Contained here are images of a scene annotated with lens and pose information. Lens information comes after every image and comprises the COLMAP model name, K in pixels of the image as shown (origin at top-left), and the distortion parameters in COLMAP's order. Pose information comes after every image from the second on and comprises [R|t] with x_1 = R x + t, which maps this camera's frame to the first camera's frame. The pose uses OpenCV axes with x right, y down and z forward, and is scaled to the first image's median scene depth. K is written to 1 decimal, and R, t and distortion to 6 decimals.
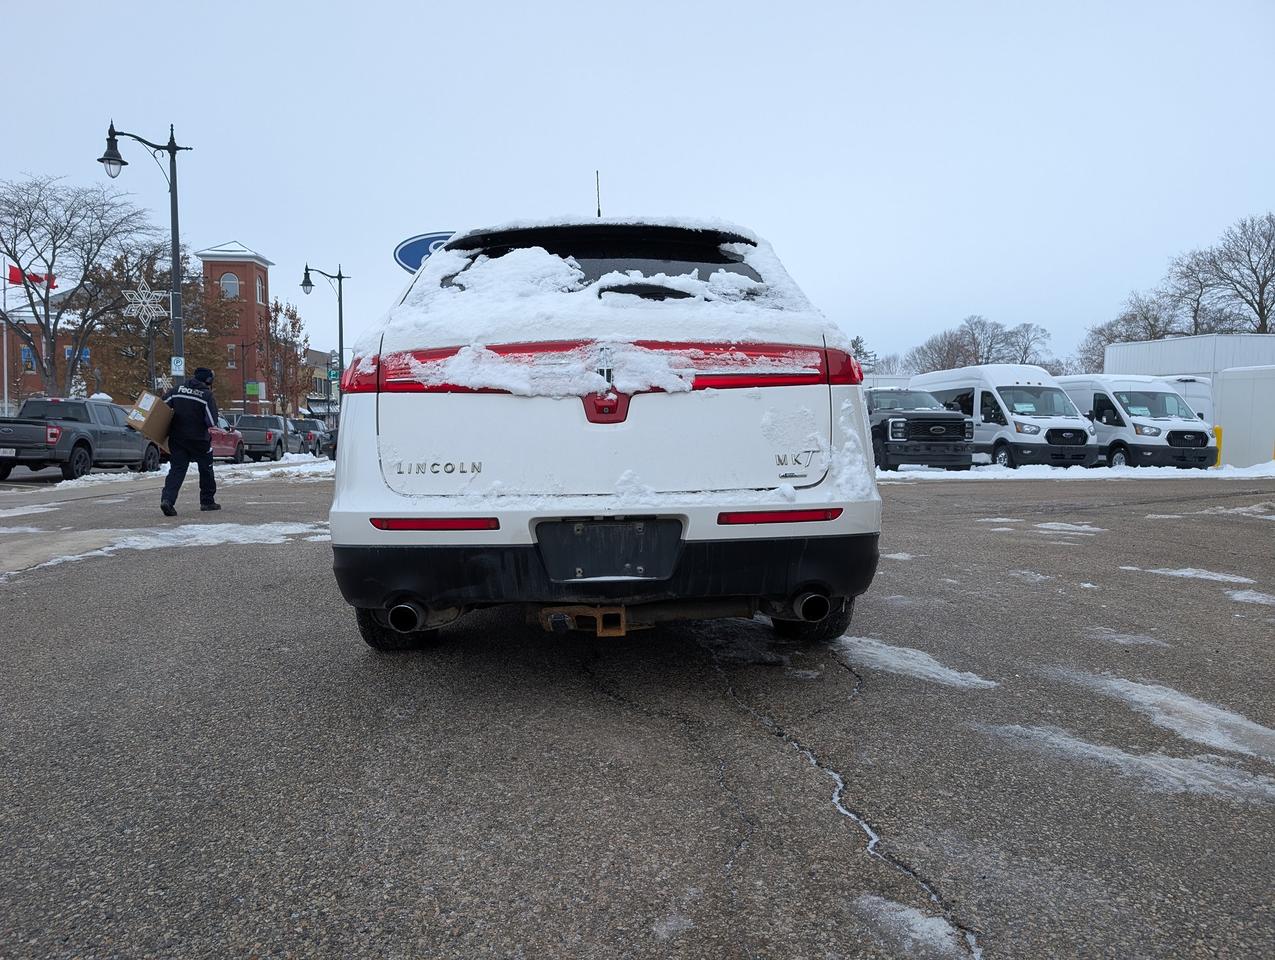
lens RADIAL K [[924.8, 0, 638.8], [0, 924.8, 469.8], [0, 0, 1]] dist [0.038292, -0.028261]
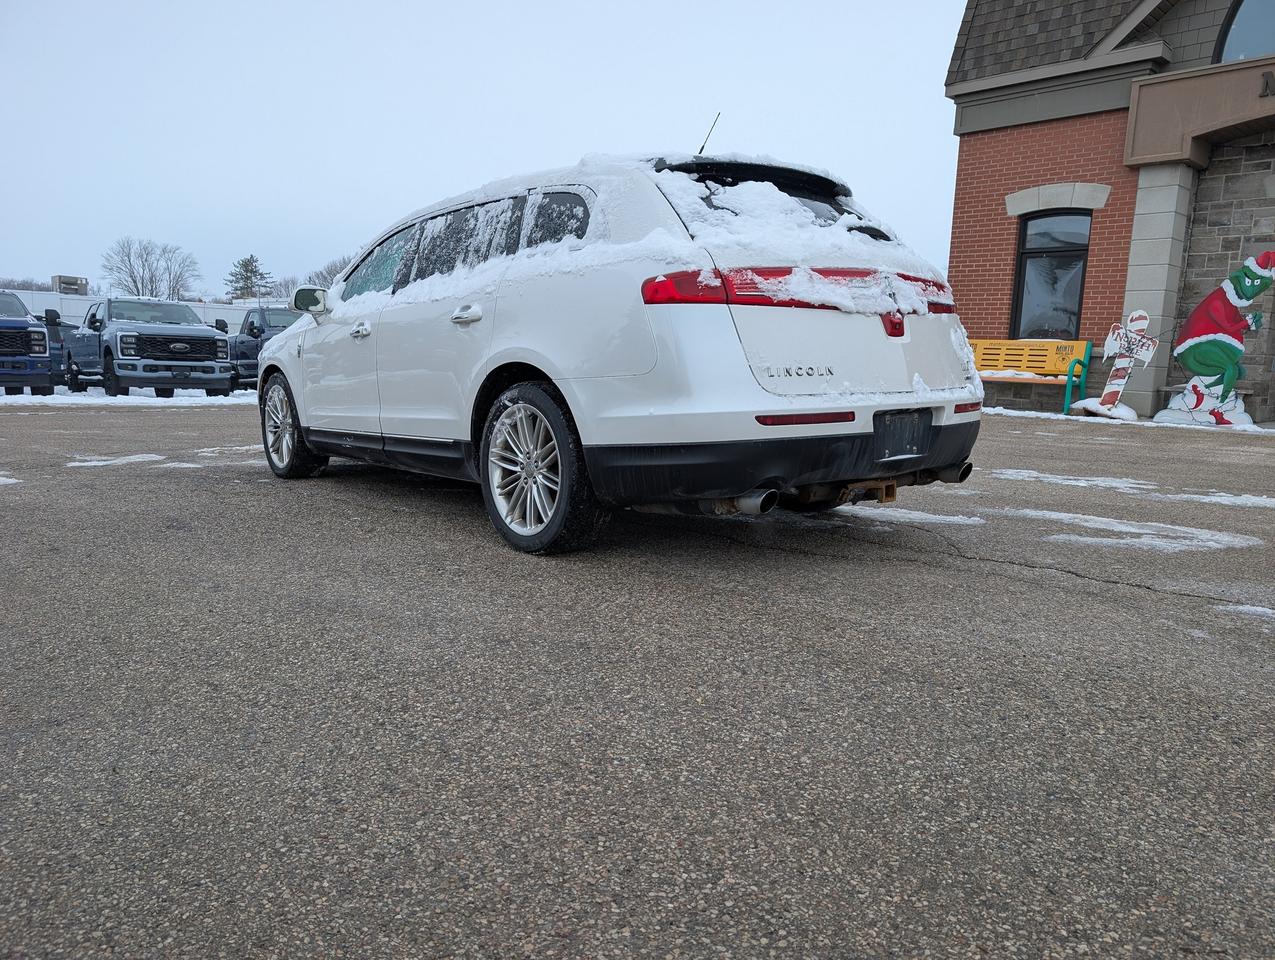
lens RADIAL K [[924.8, 0, 644.3], [0, 924.8, 480.8], [0, 0, 1]] dist [0.038292, -0.028261]
pose [[0.787176, -0.069049, 0.612851, -1.100489], [0.015125, 0.995575, 0.092742, 0.023878], [-0.616543, -0.063735, 0.784737, 0.186221]]
